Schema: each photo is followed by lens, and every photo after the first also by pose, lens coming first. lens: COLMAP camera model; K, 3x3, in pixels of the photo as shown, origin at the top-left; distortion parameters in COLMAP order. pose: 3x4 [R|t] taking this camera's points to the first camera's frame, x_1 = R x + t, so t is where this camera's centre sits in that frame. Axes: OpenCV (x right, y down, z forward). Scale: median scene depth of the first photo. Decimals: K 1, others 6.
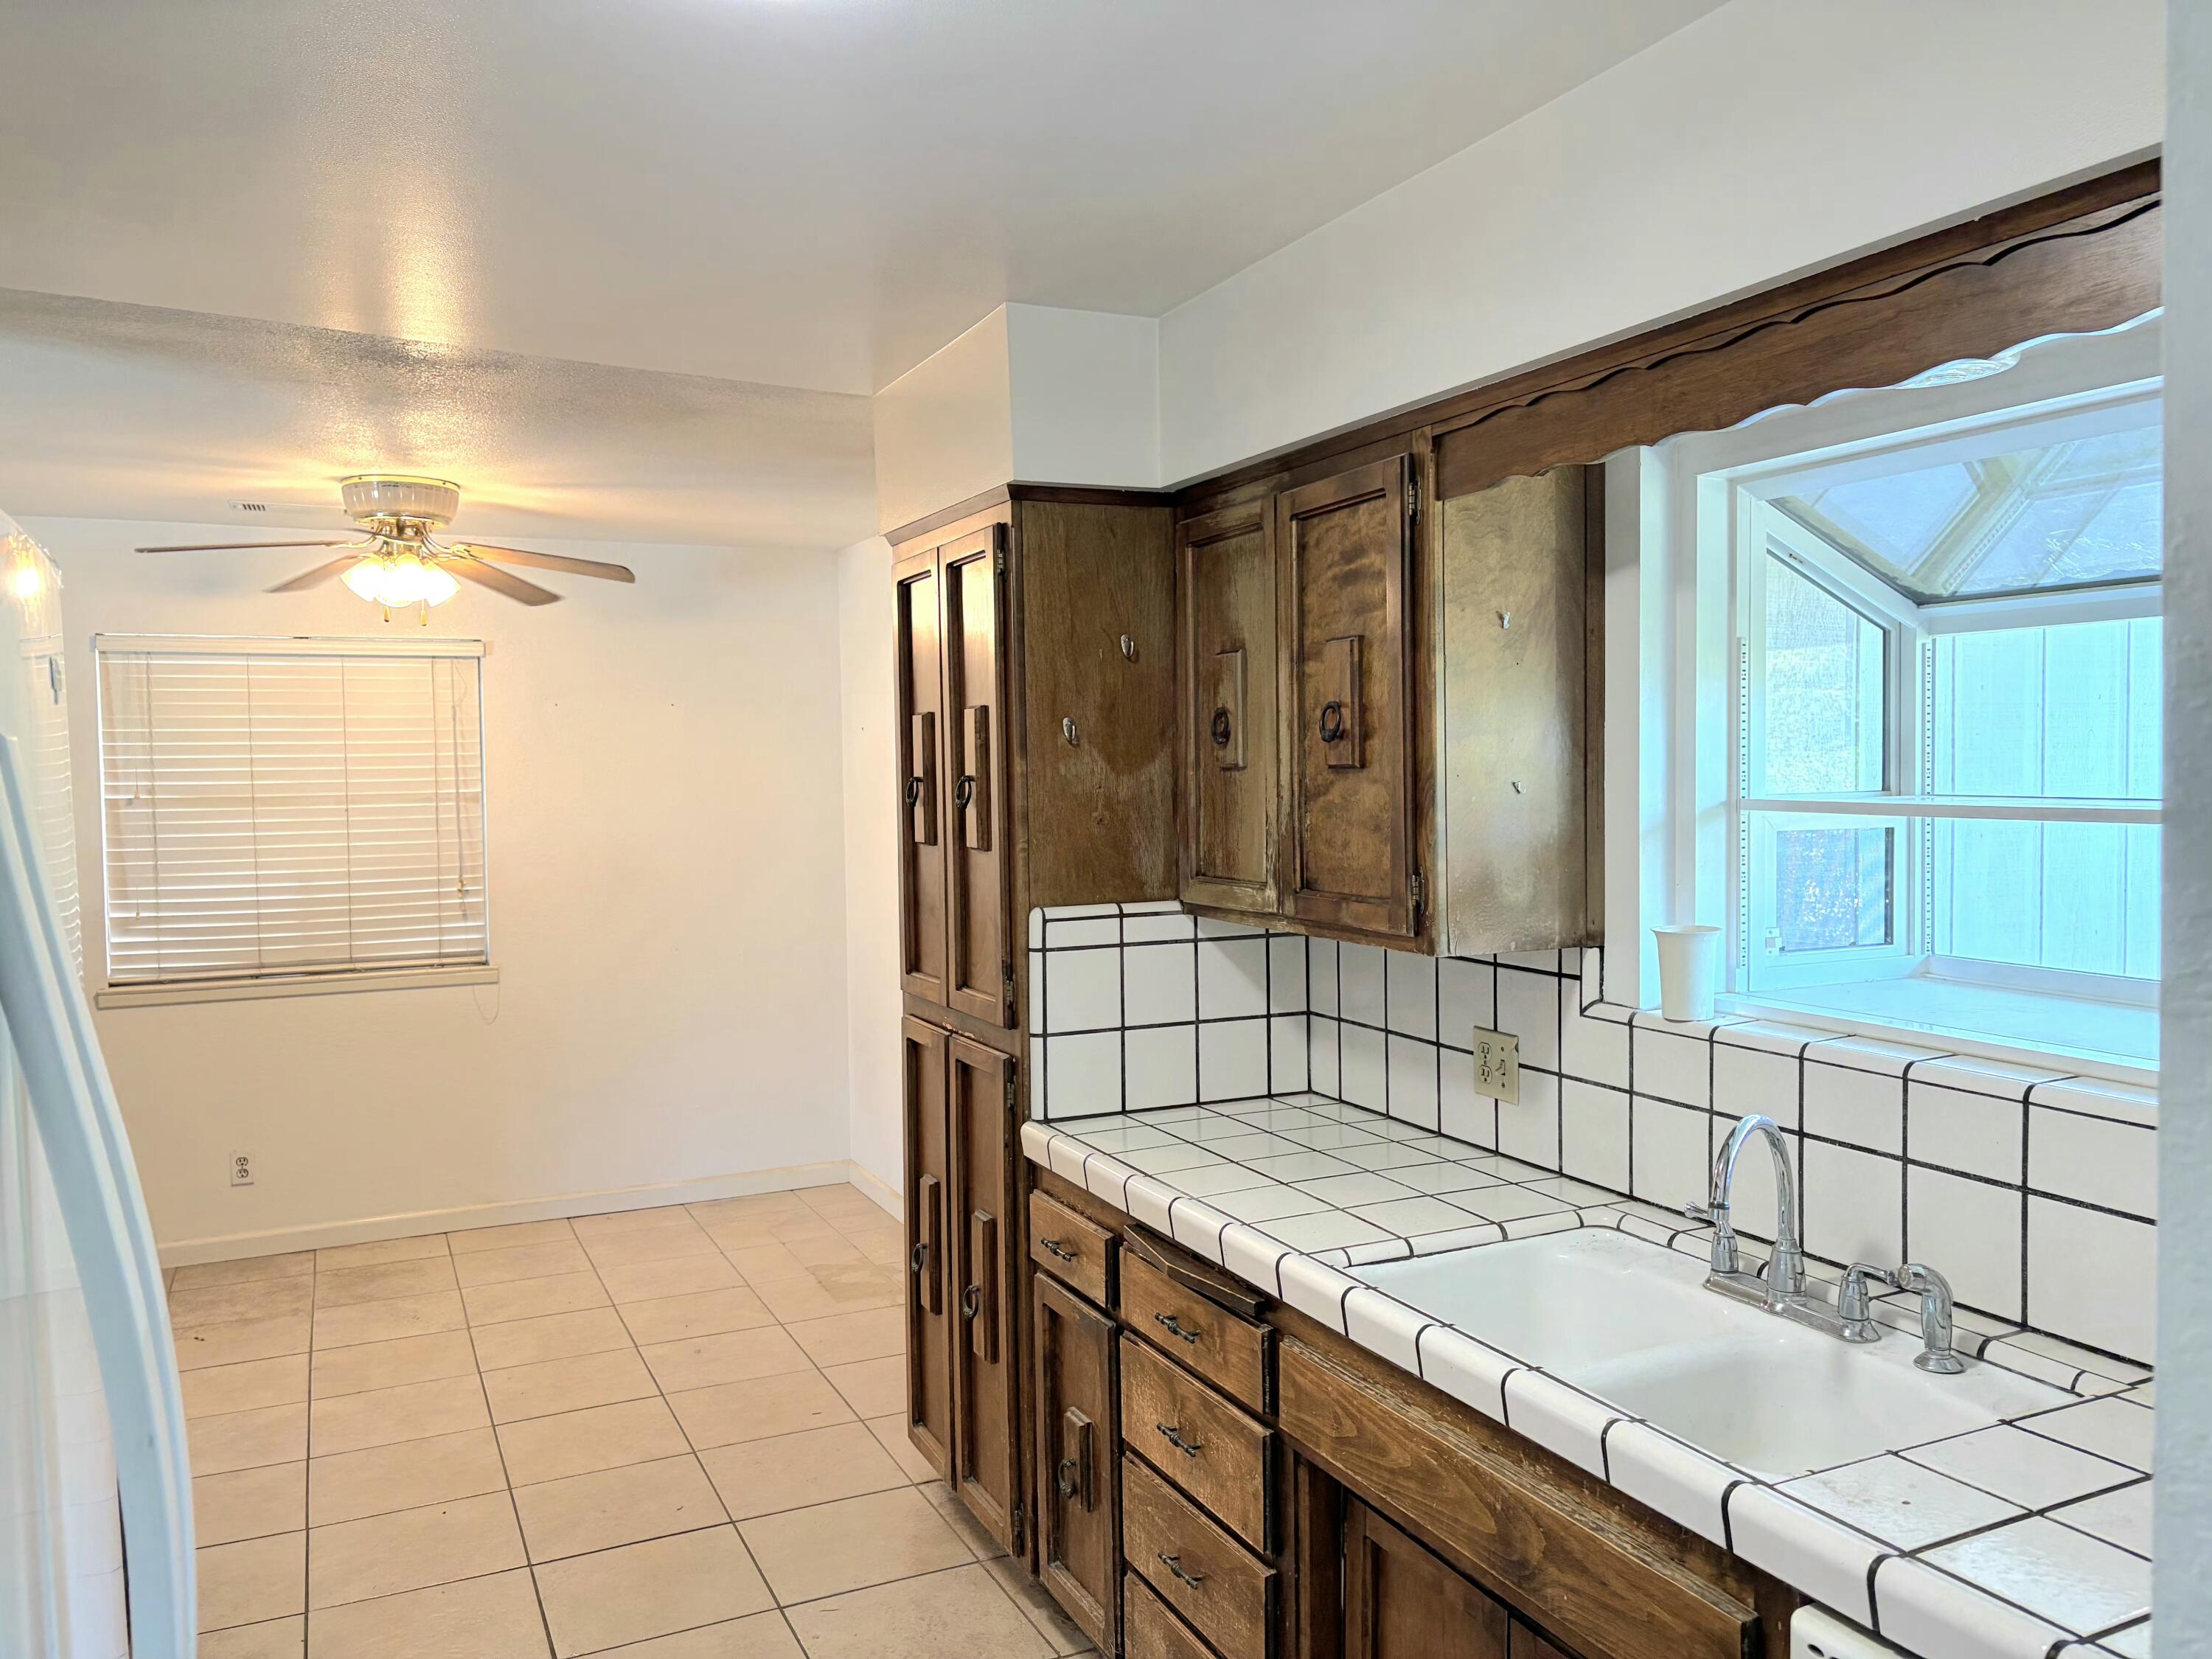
lens RADIAL K [[1676.2, 0, 1113.1], [0, 1676.2, 836.5], [0, 0, 1]] dist [0.051547, -0.070635]
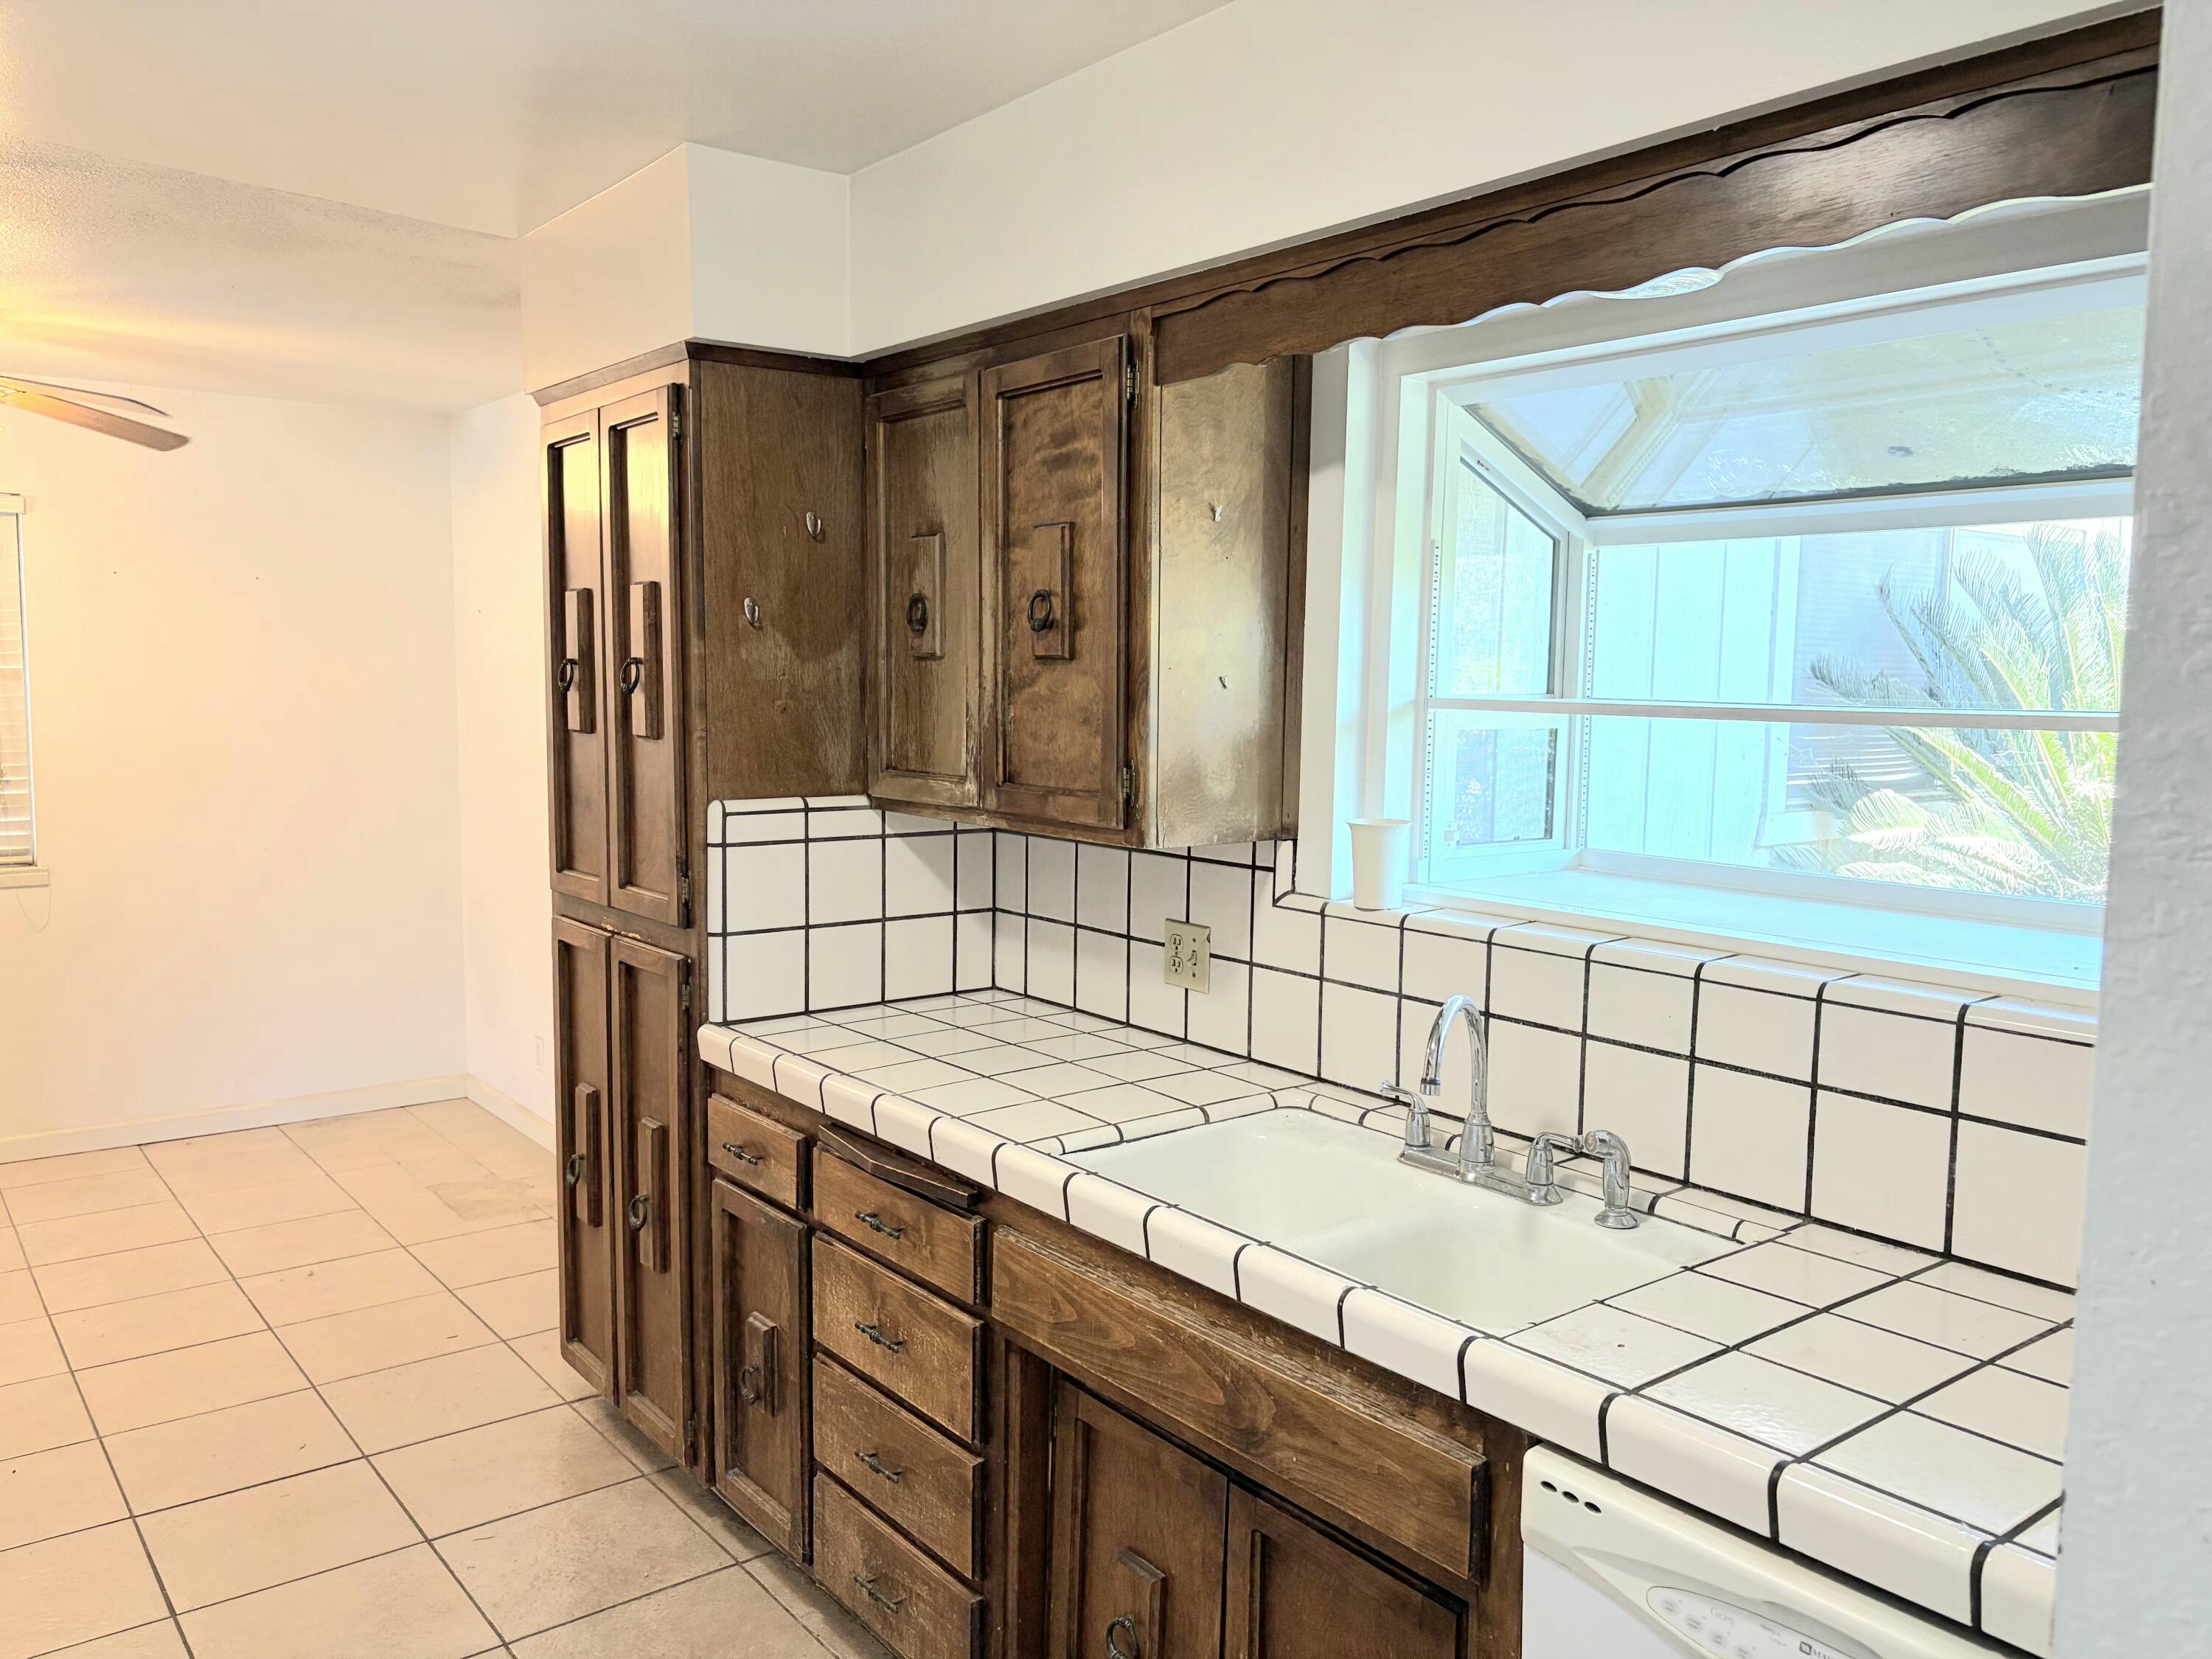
lens RADIAL K [[1674.3, 0, 1106.5], [0, 1674.3, 860.2], [0, 0, 1]] dist [0.096637, -0.171720]
pose [[0.974350, -0.000343, 0.225037, -0.053530], [-0.015362, 0.997565, 0.068035, 0.009868], [-0.224512, -0.069747, 0.971972, 0.027779]]
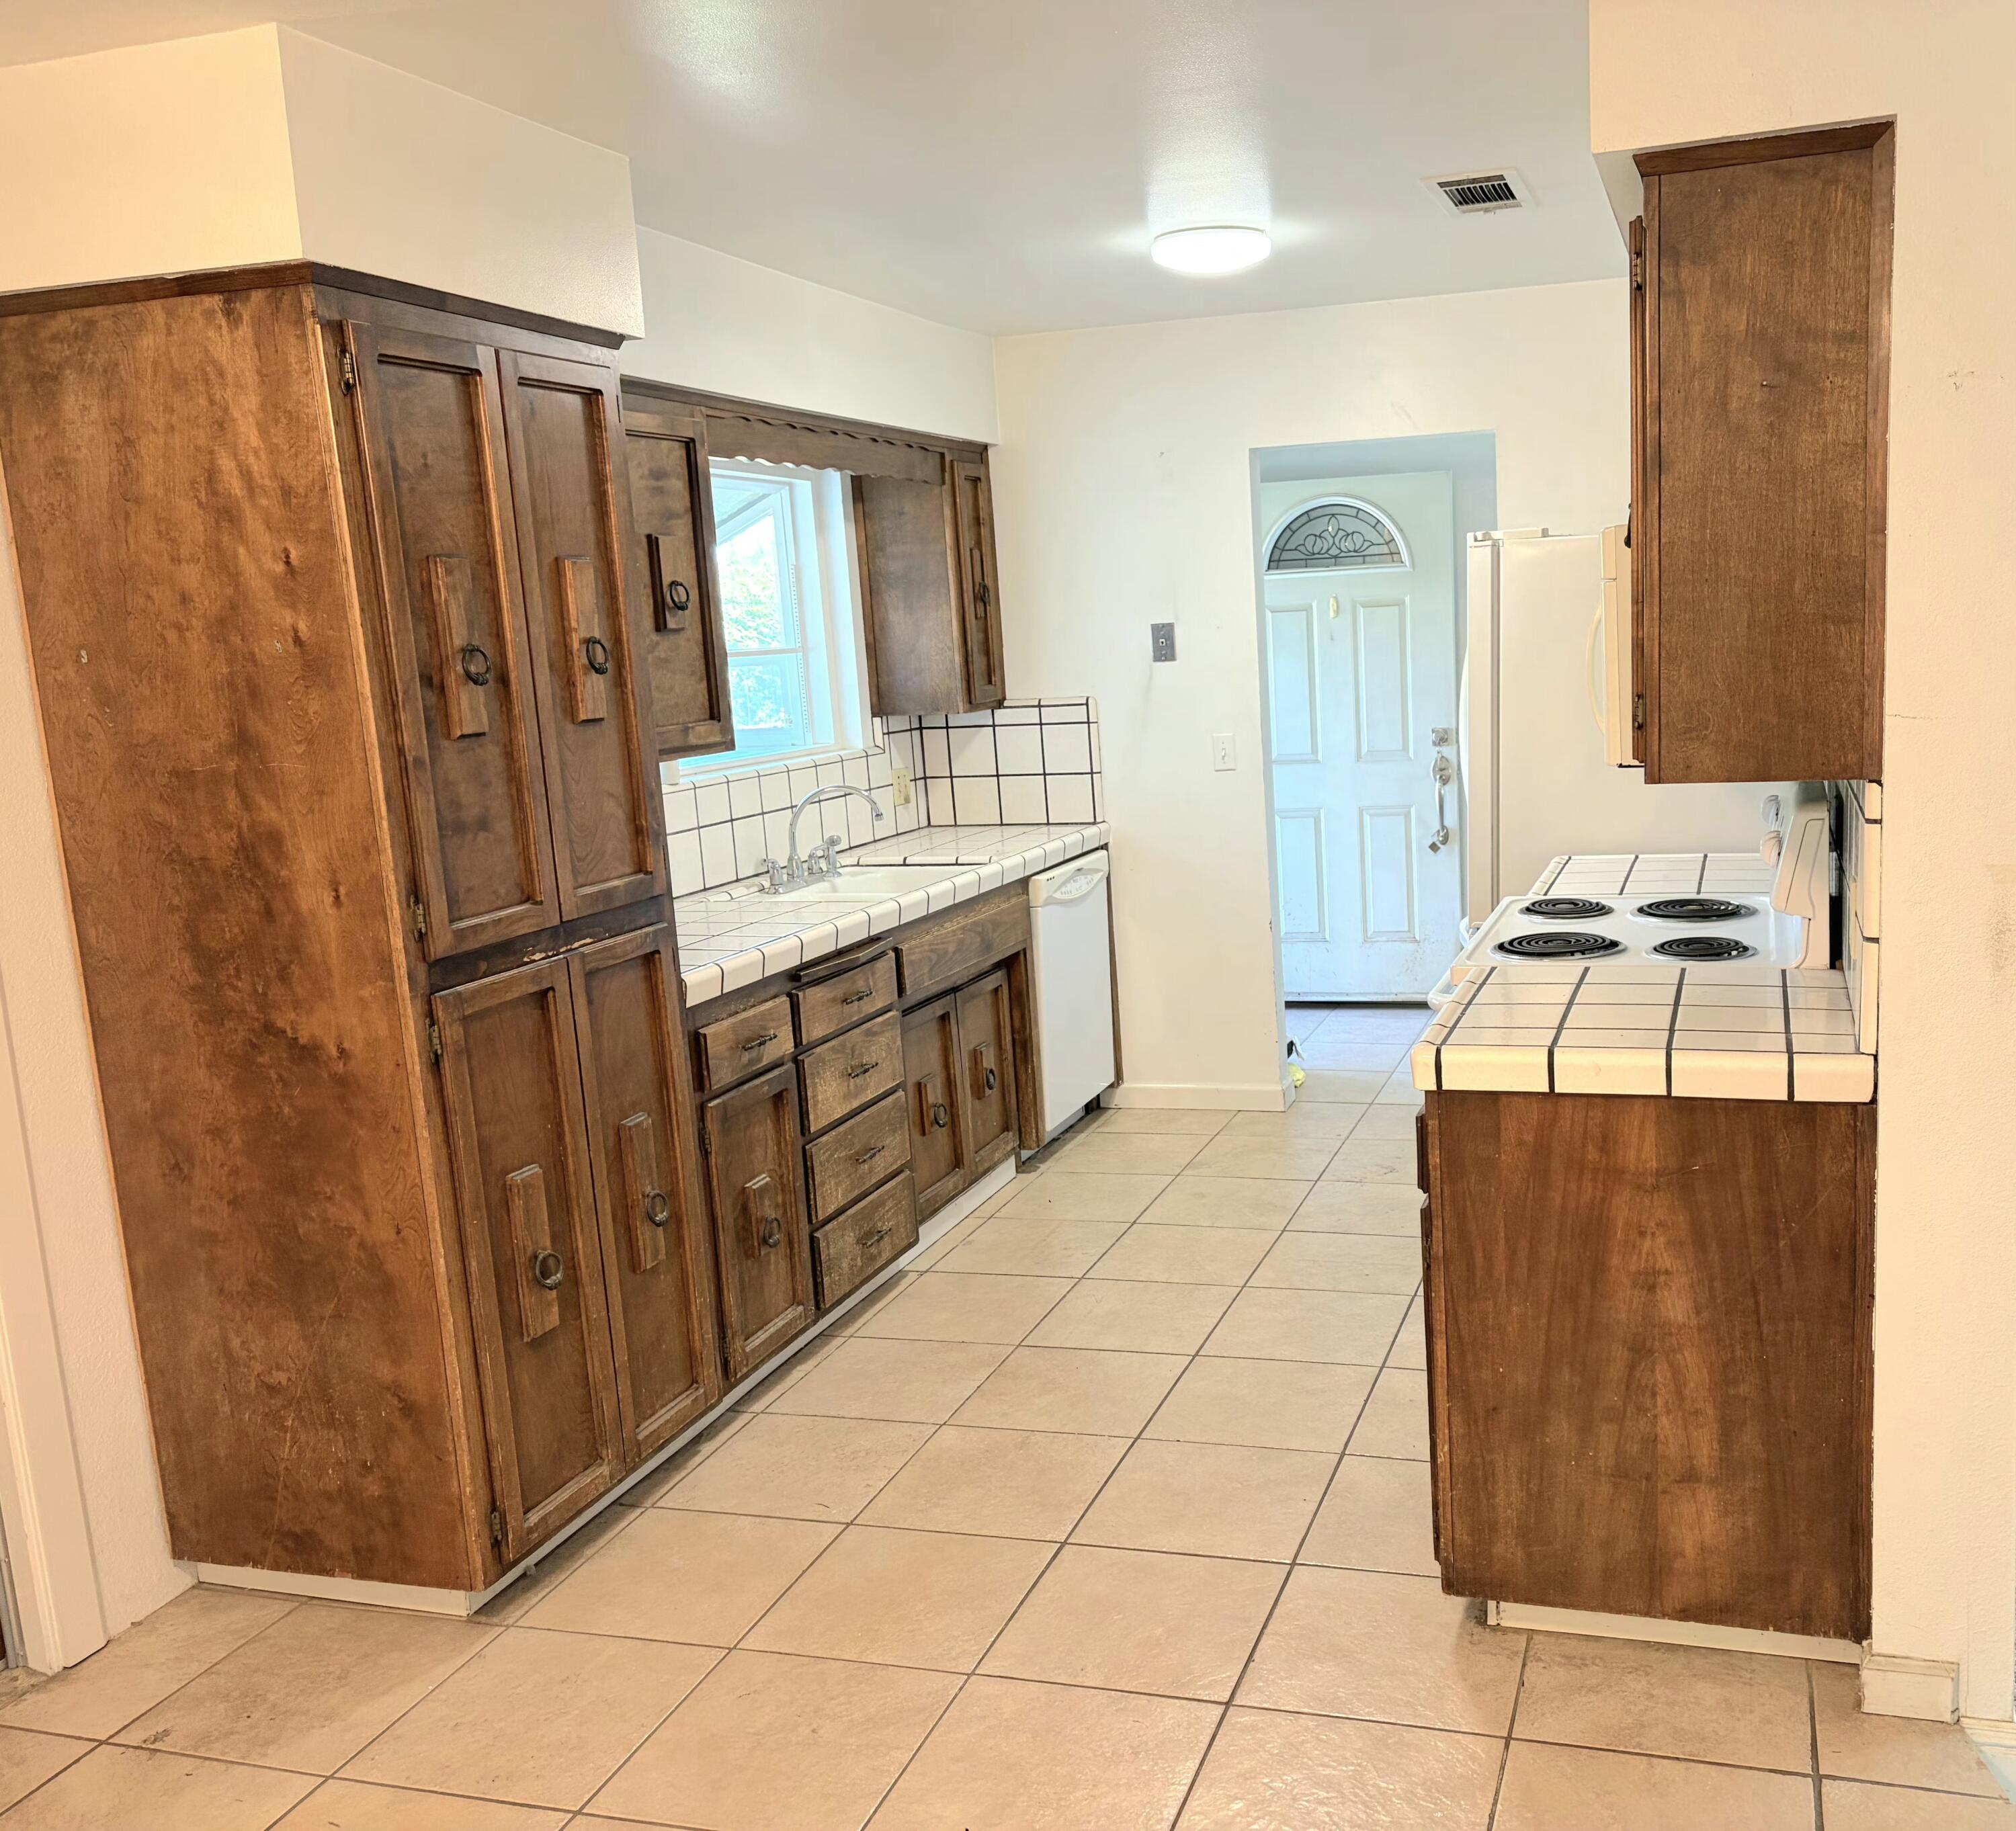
lens RADIAL K [[1798.9, 0, 1015.7], [0, 1798.9, 915.2], [0, 0, 1]] dist [-0.001251, 0.004634]
pose [[-0.682435, -0.068668, 0.727713, -1.148451], [0.093354, 0.979236, 0.179947, -0.052298], [-0.724960, 0.190737, -0.661855, 1.831690]]
